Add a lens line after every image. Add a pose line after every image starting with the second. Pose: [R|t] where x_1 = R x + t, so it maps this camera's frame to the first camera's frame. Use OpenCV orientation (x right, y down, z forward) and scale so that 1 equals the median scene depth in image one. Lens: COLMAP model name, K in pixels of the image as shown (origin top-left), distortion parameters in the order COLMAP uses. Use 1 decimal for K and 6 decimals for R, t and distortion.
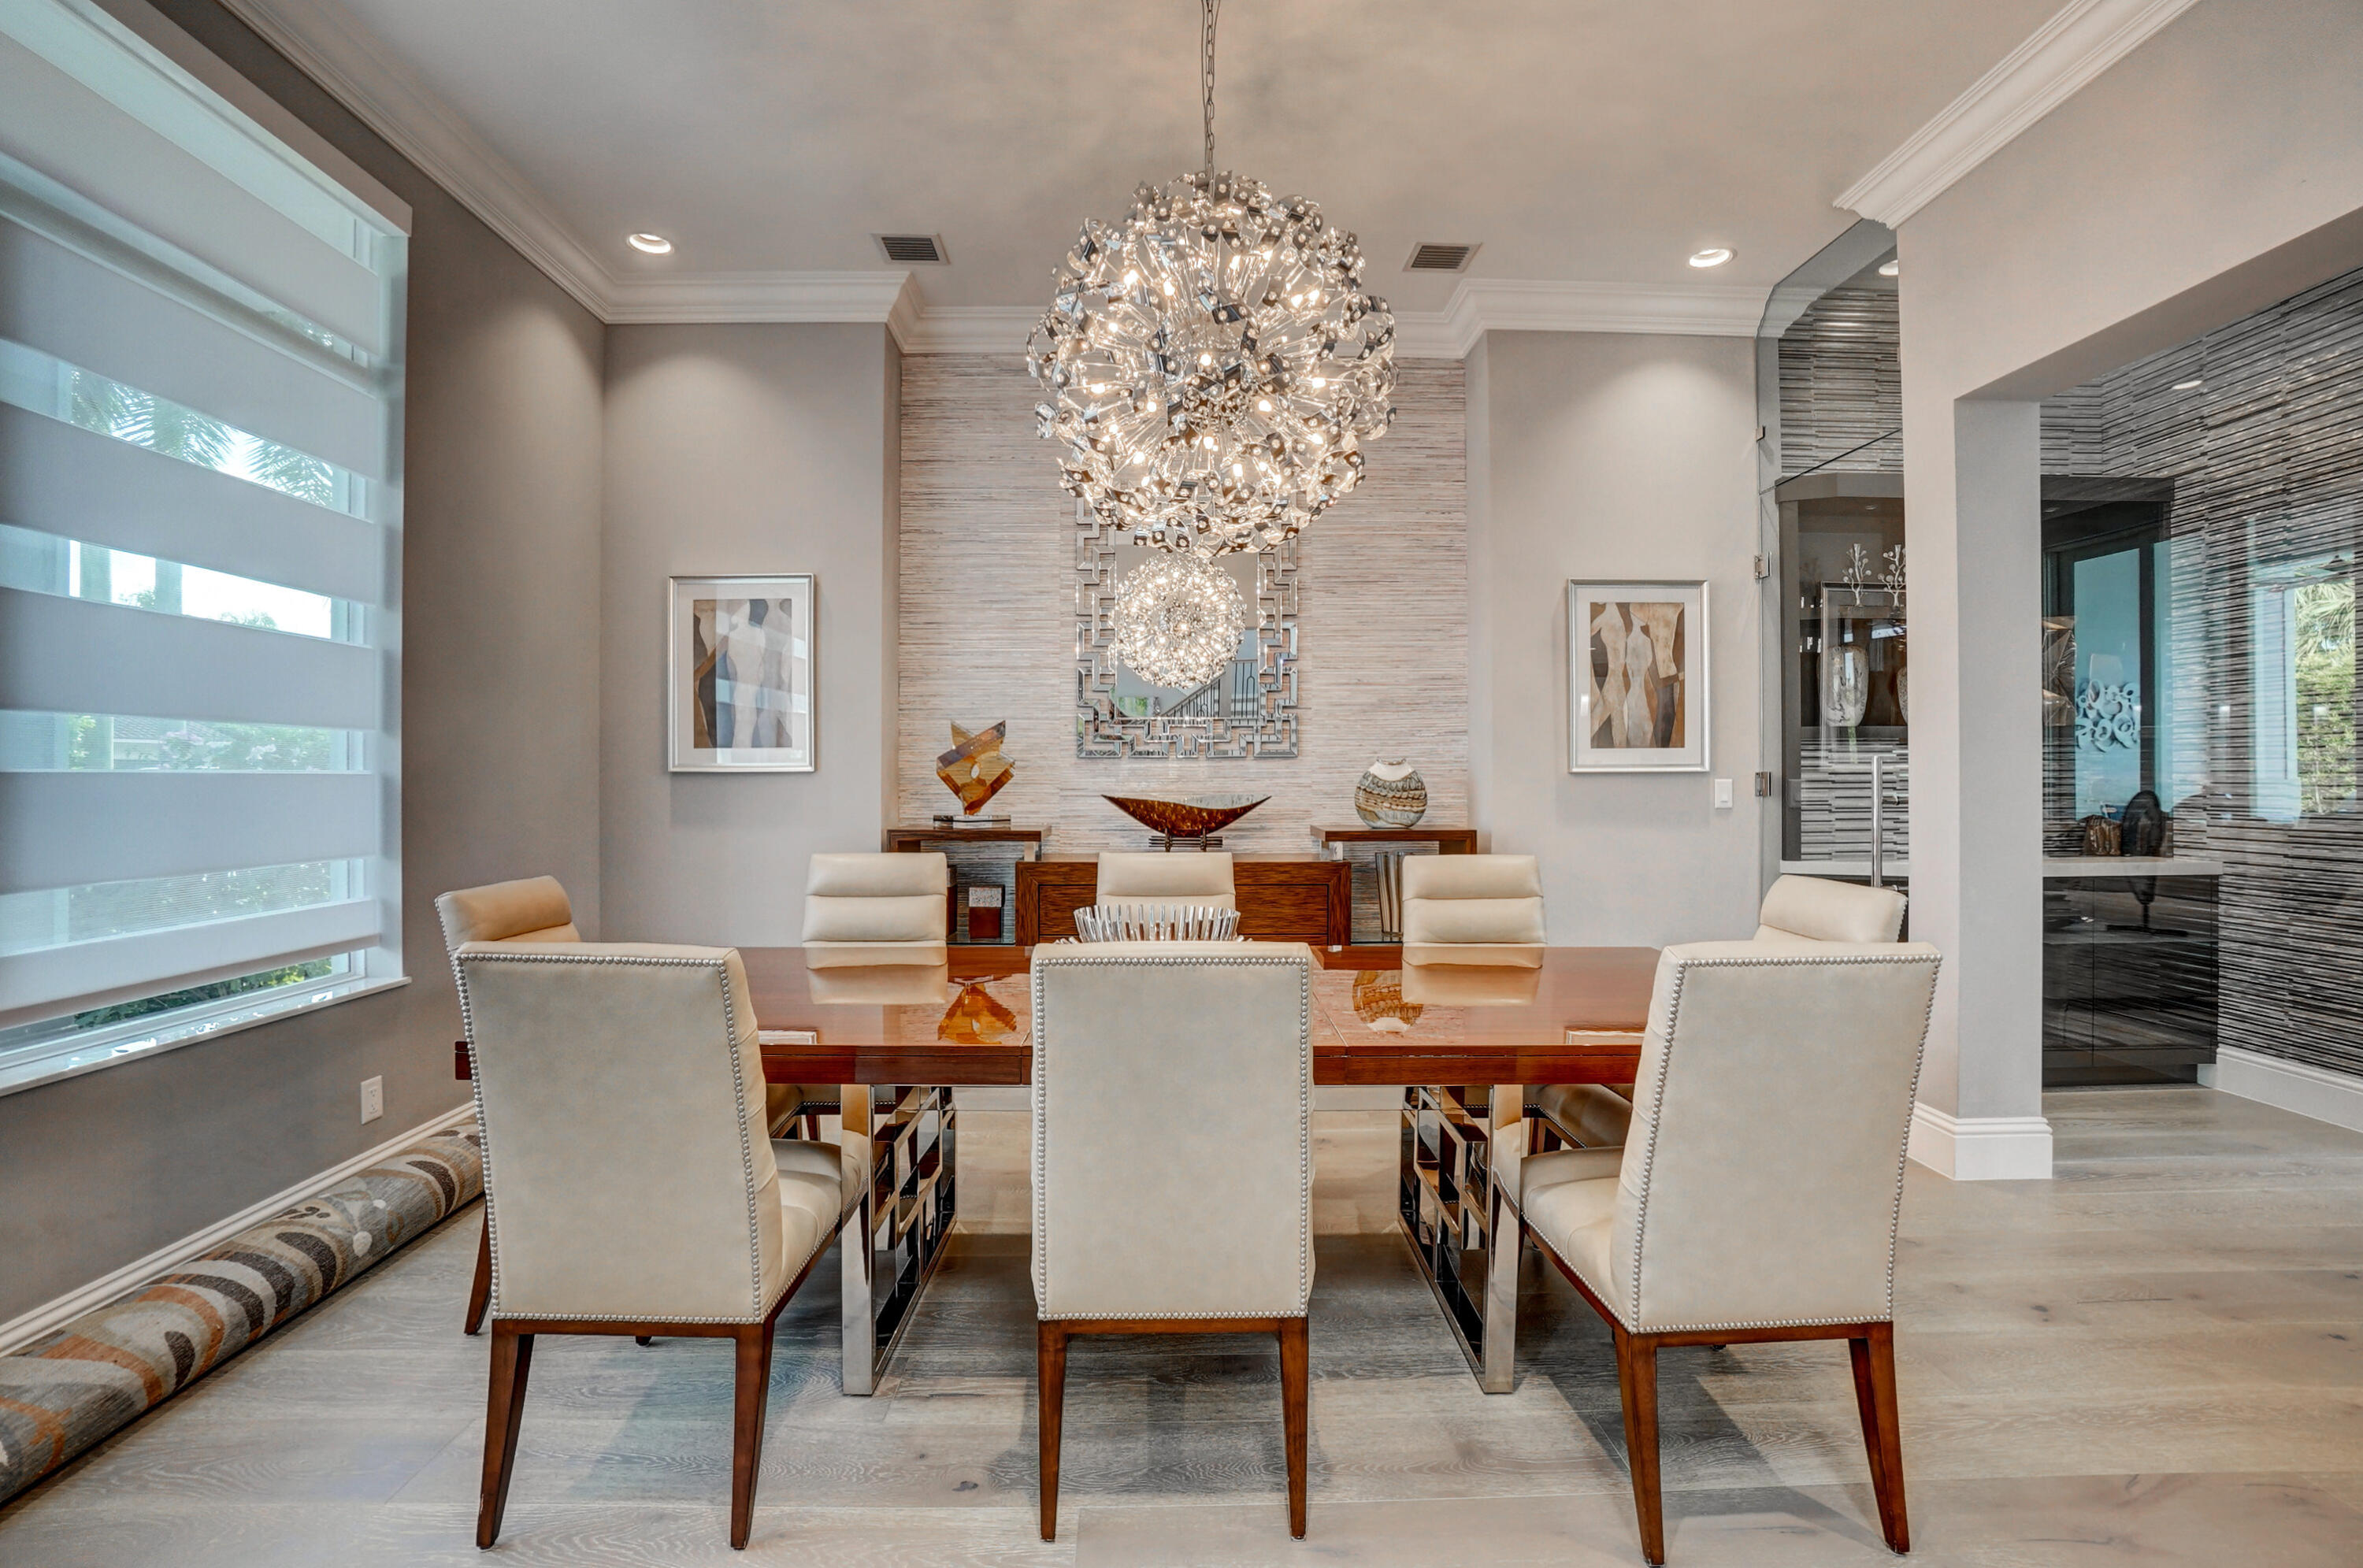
lens RADIAL K [[1051.1, 0, 1175.7], [0, 1051.1, 777.0], [0, 0, 1]] dist [-0.065503, 0.024687]
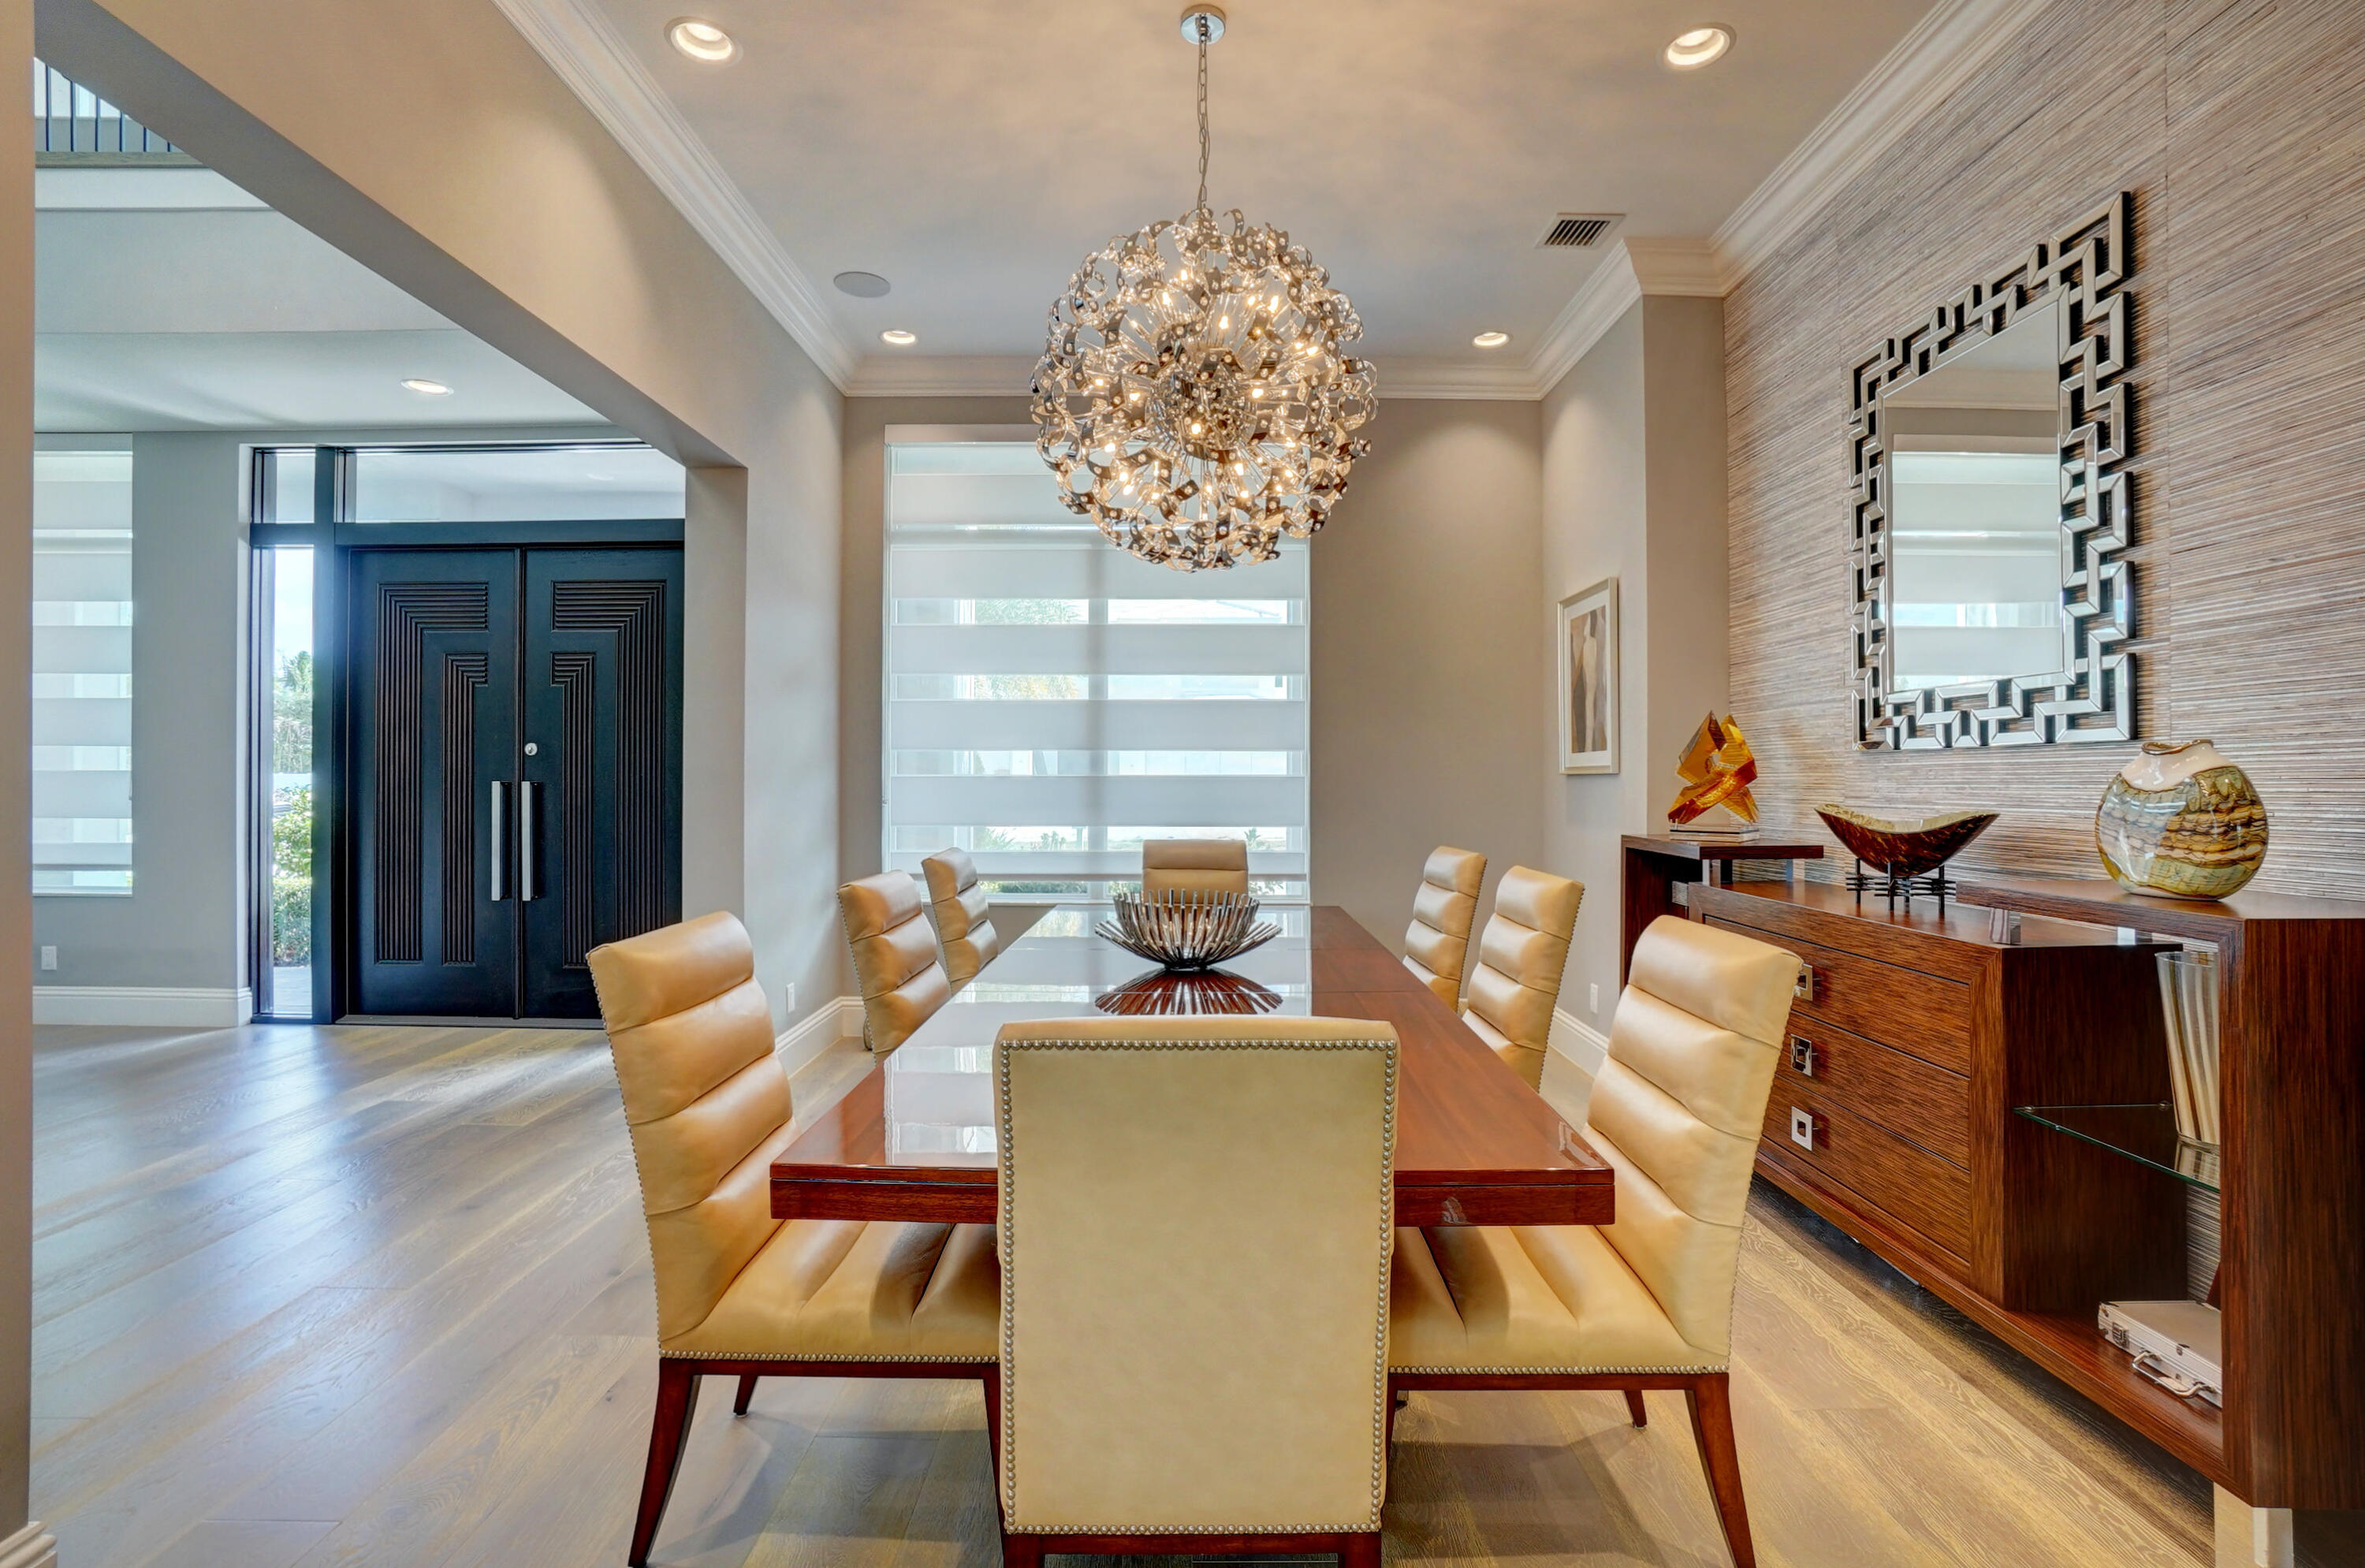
lens RADIAL K [[1052.1, 0, 1176.7], [0, 1052.1, 777.0], [0, 0, 1]] dist [-0.065503, 0.024687]
pose [[-0.021113, -0.002699, -0.999773, 0.609287], [0.001202, 0.999996, -0.002725, -0.000948], [0.999776, -0.001260, -0.021109, 0.556624]]
